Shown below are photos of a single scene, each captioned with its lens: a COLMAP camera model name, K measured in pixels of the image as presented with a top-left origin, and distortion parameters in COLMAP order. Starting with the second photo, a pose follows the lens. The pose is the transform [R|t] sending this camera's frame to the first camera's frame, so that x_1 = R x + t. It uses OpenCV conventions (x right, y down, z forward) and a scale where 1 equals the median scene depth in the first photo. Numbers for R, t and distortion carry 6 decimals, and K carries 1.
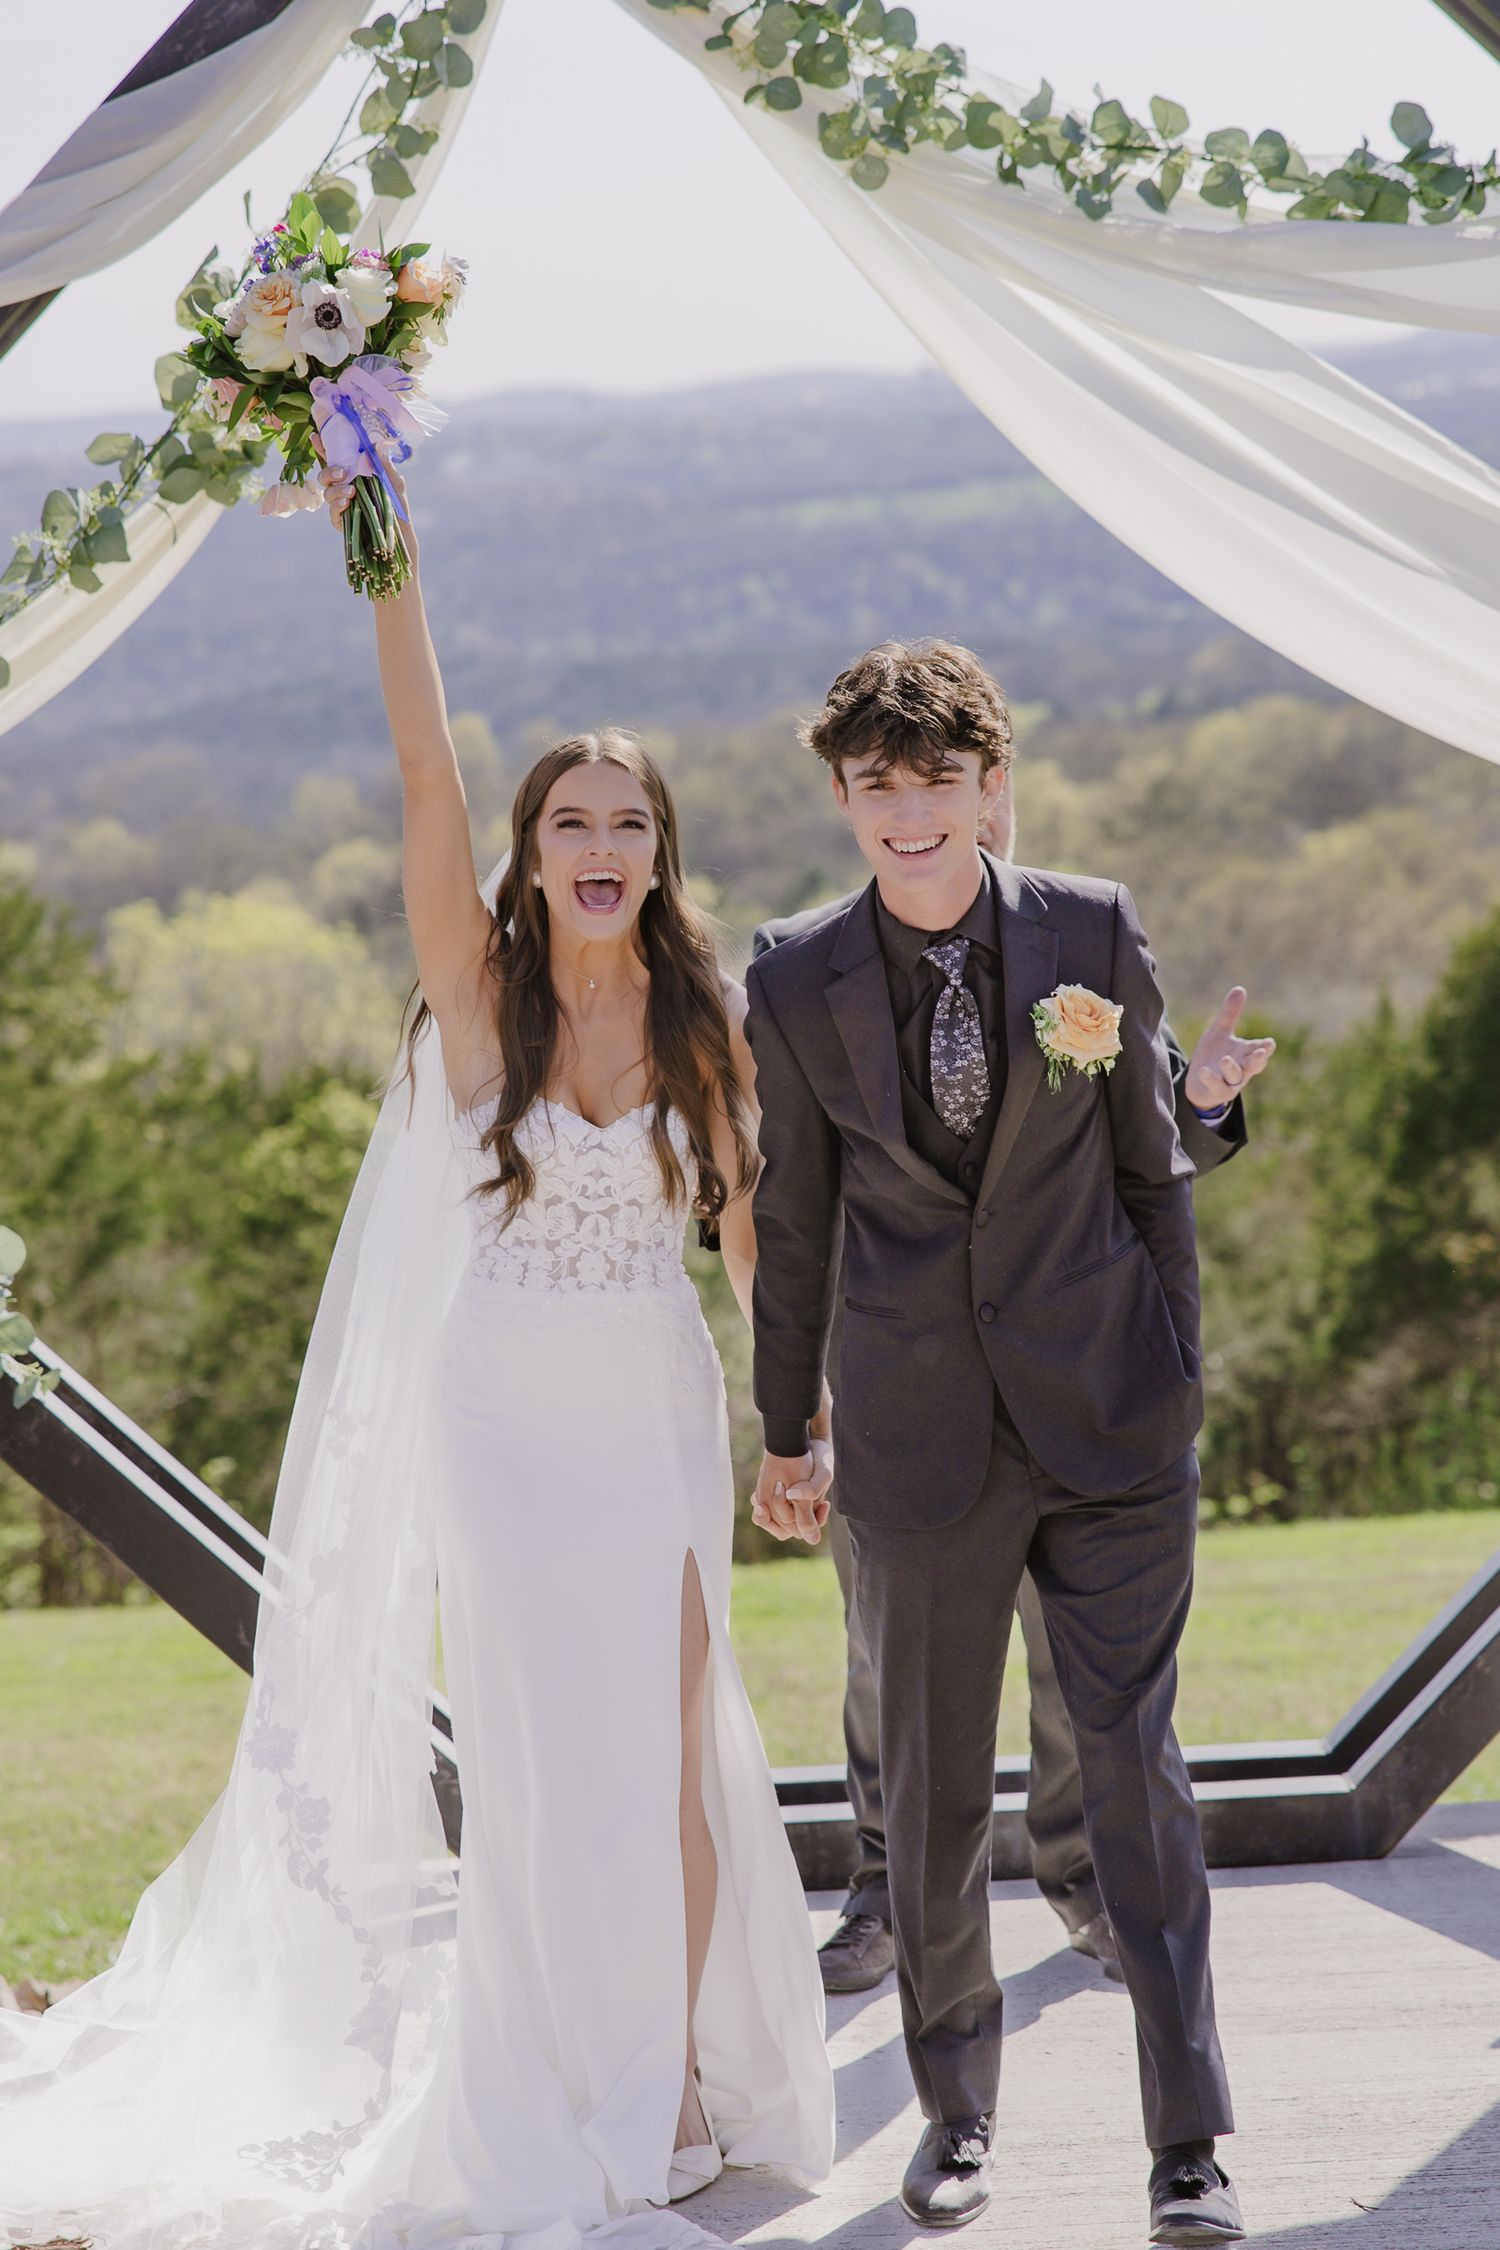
lens RADIAL K [[7280.8, 0, 750.0], [0, 7280.8, 1125.0], [0, 0, 1]] dist [-0.302551, -3.593477]
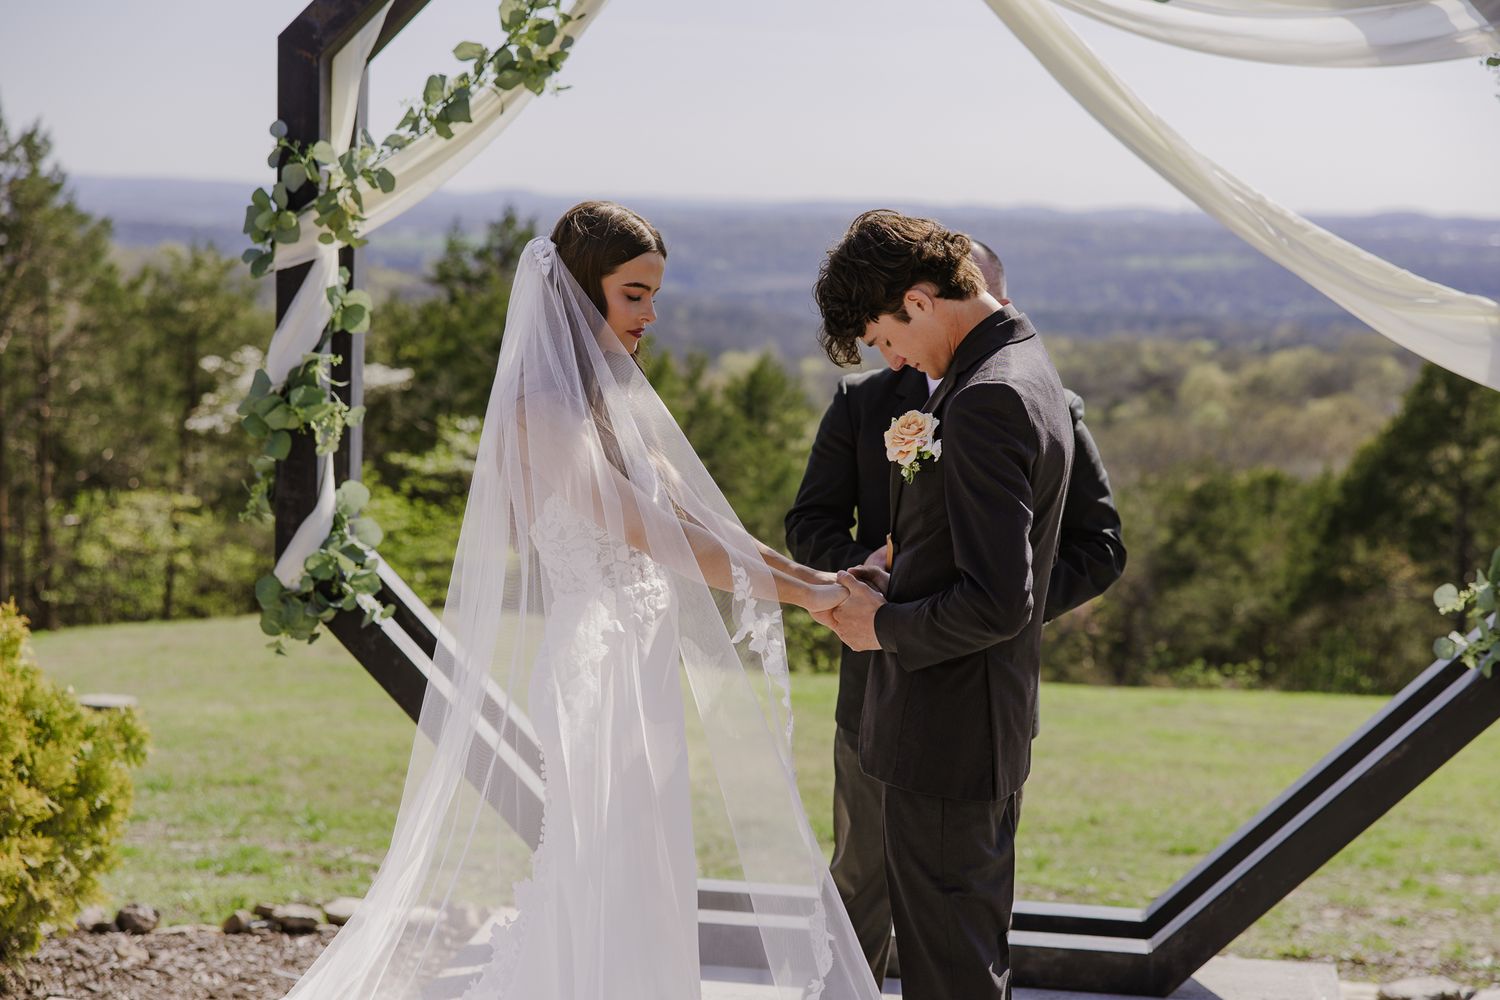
lens RADIAL K [[2510.7, 0, 756.3], [0, 2510.7, 532.2], [0, 0, 1]] dist [0.007524, 0.009594]
pose [[0.984404, 0.103737, -0.142083, 0.021921], [-0.100302, 0.994469, 0.031143, -0.003158], [0.144527, -0.016406, 0.989365, 0.143901]]
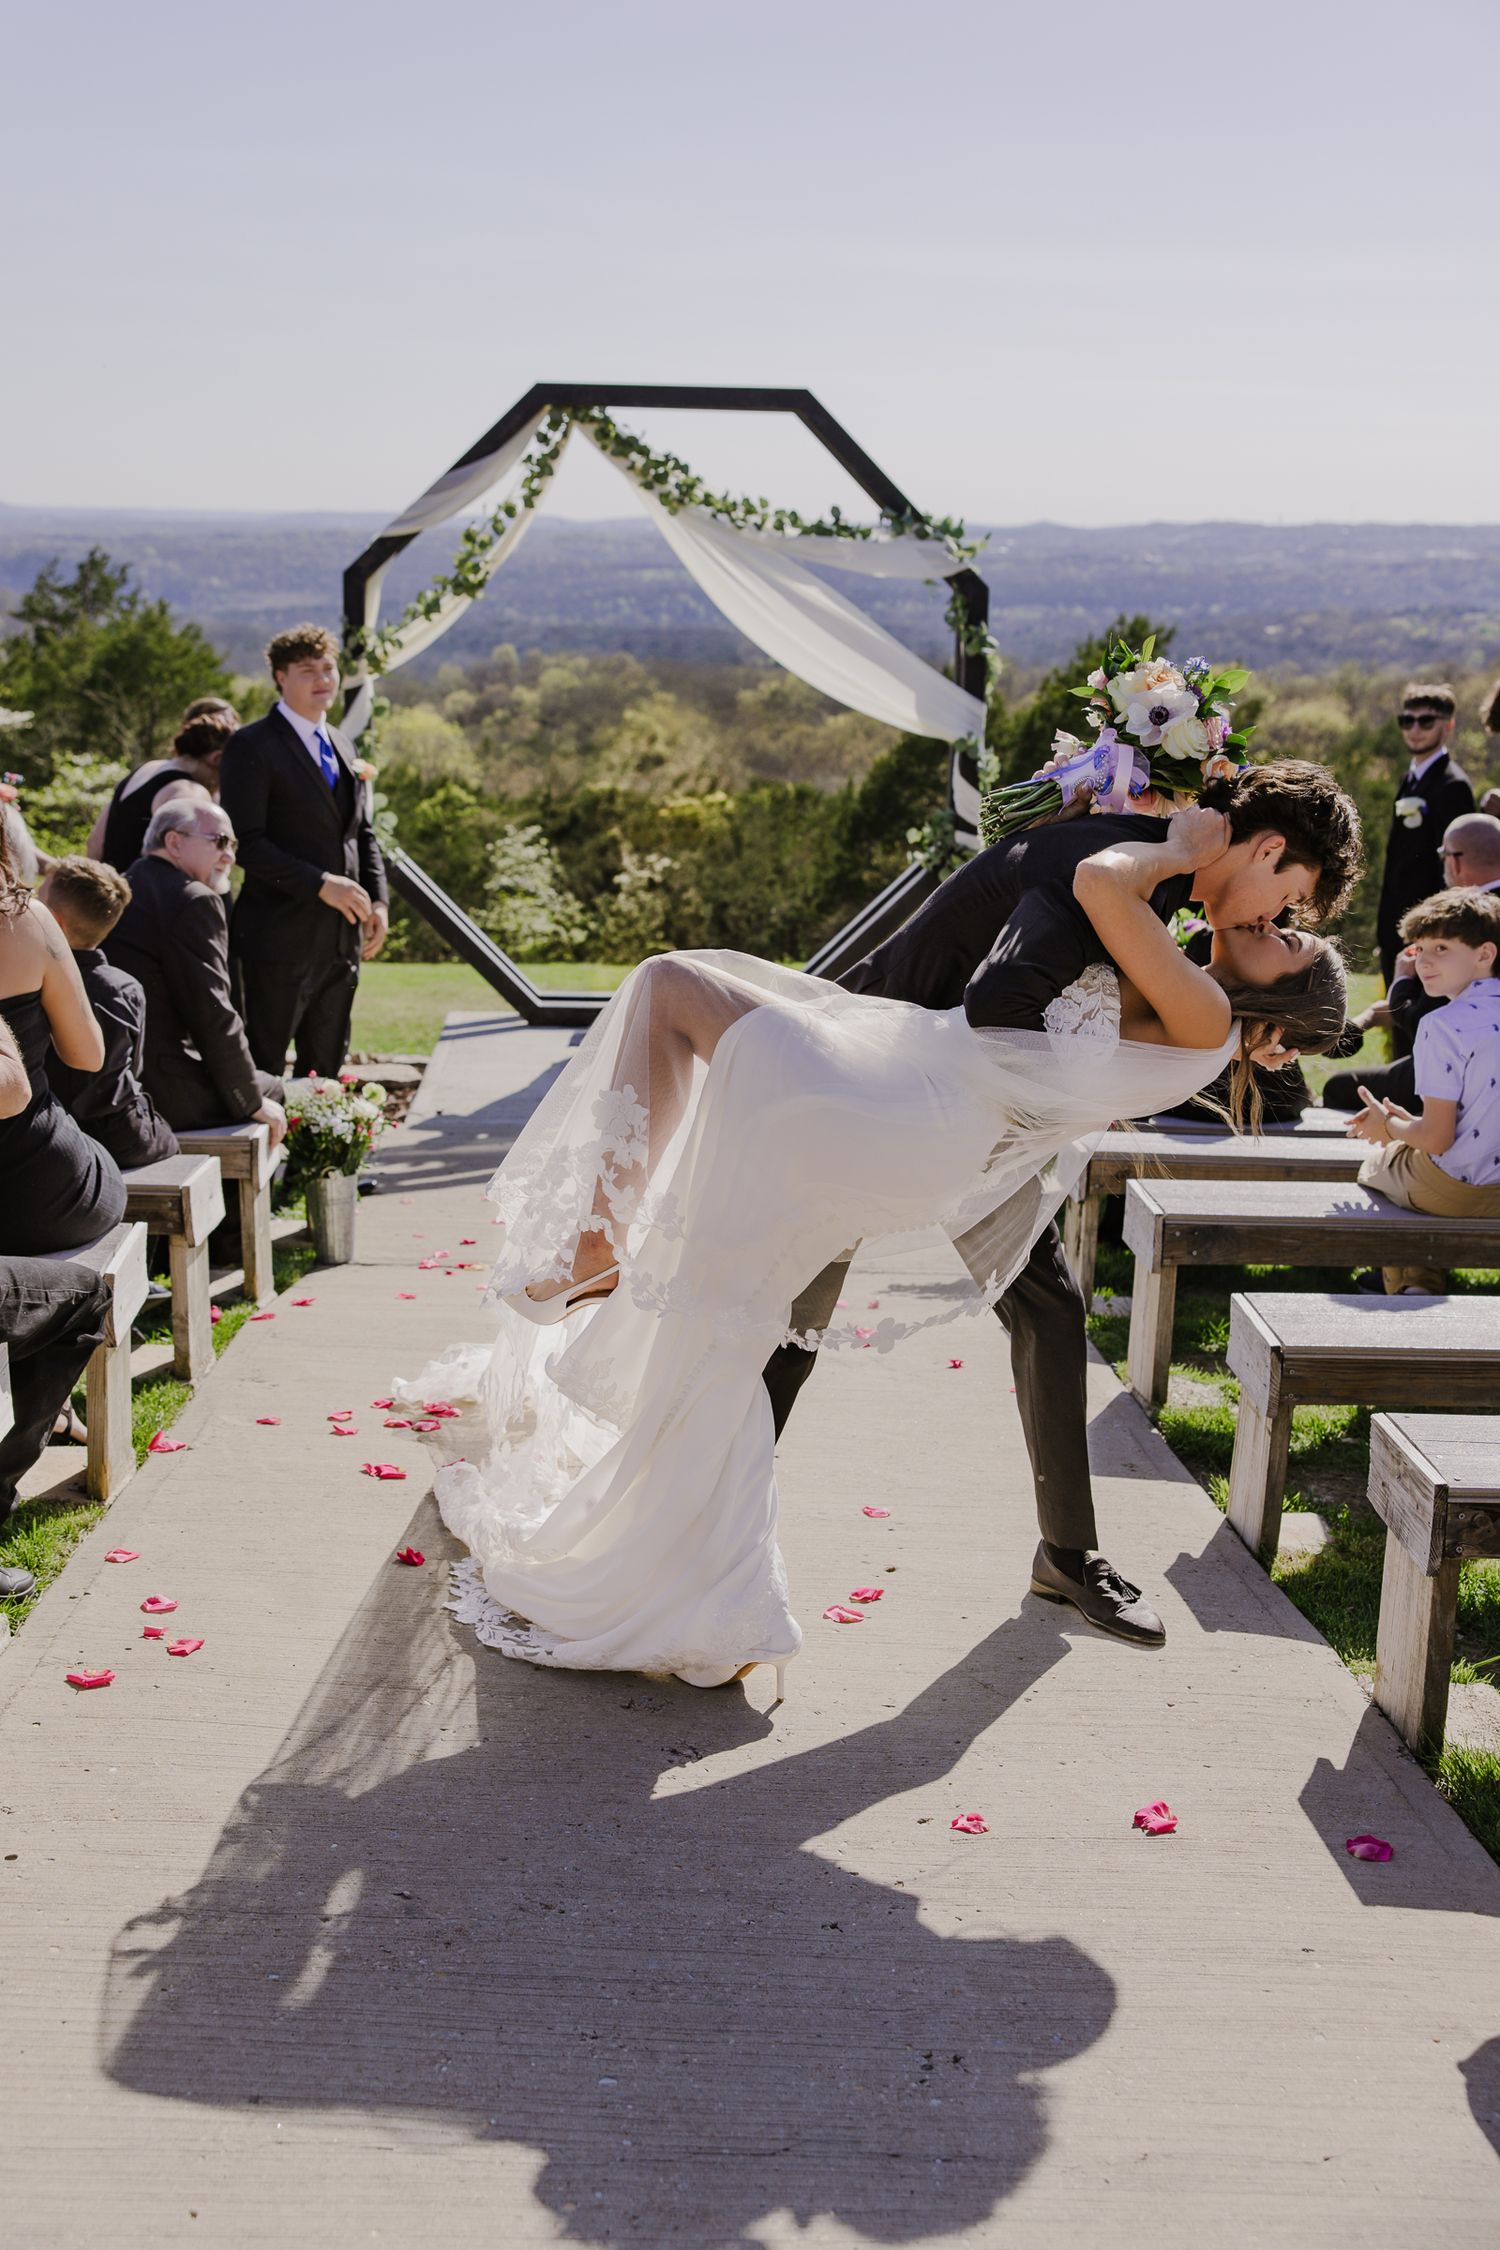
lens RADIAL K [[3047.3, 0, 750.0], [0, 3047.3, 1125.0], [0, 0, 1]] dist [0.014439, 0.014234]
pose [[0.996053, 0.069543, 0.055165, -0.001916], [-0.074626, 0.992564, 0.096169, 0.003224], [-0.048066, -0.099906, 0.993835, -0.137908]]
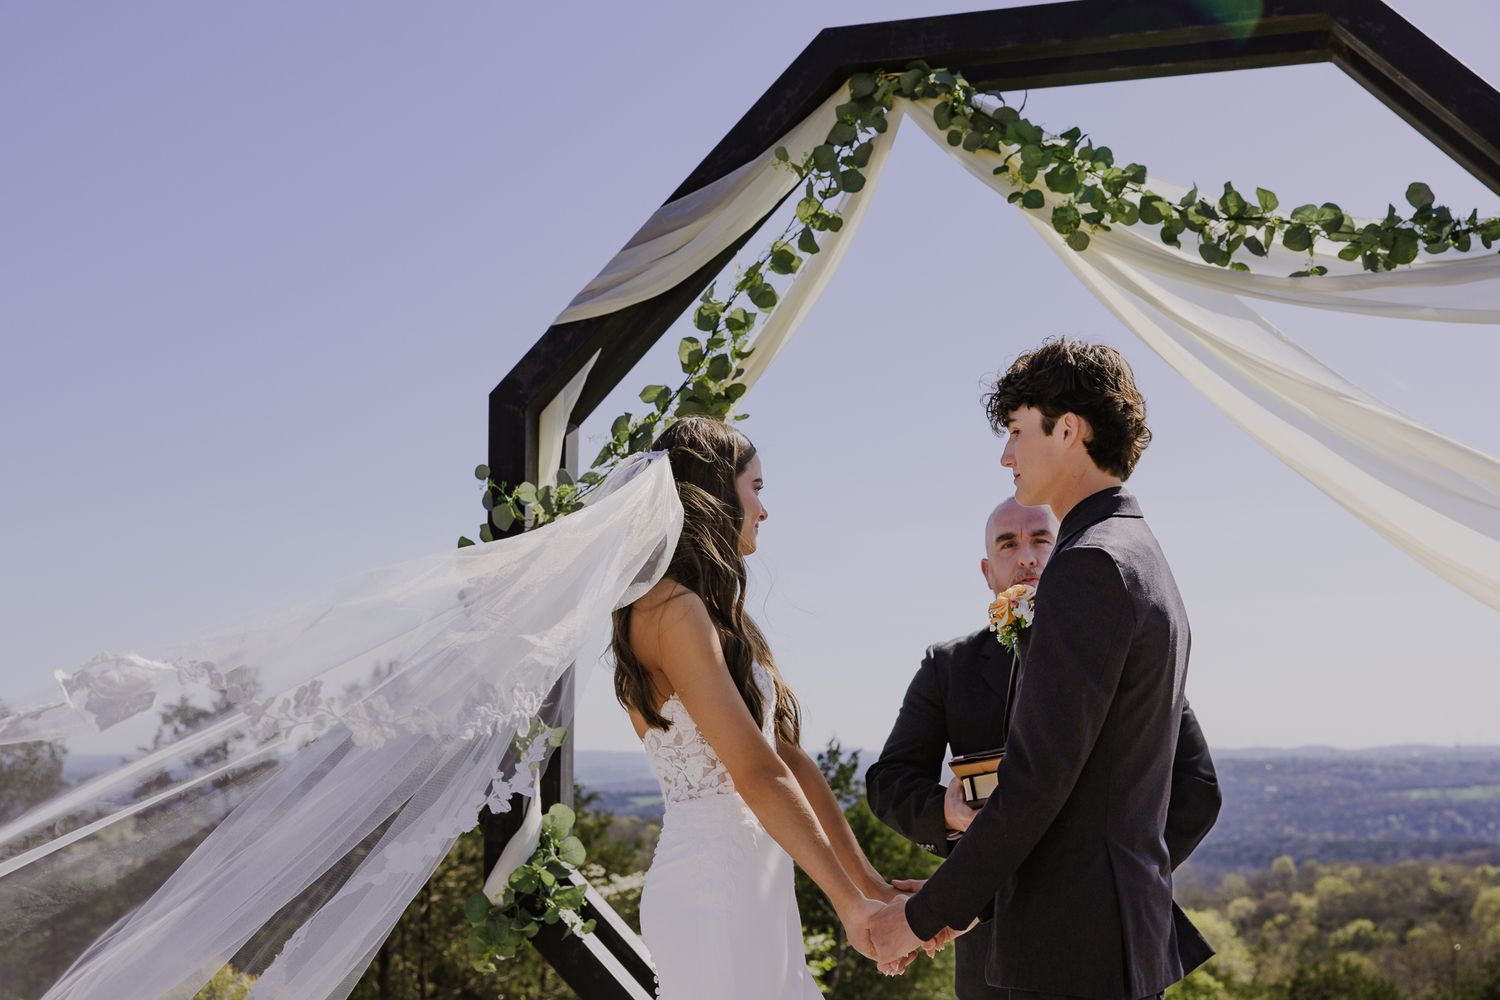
lens RADIAL K [[2162.7, 0, 750.0], [0, 2162.7, 500.0], [0, 0, 1]] dist [0.197359, -0.702811]
pose [[0.952851, 0.010657, -0.303253, 0.031922], [-0.079490, 0.973249, -0.215564, 0.015274], [0.292843, 0.229506, 0.928208, 0.165497]]
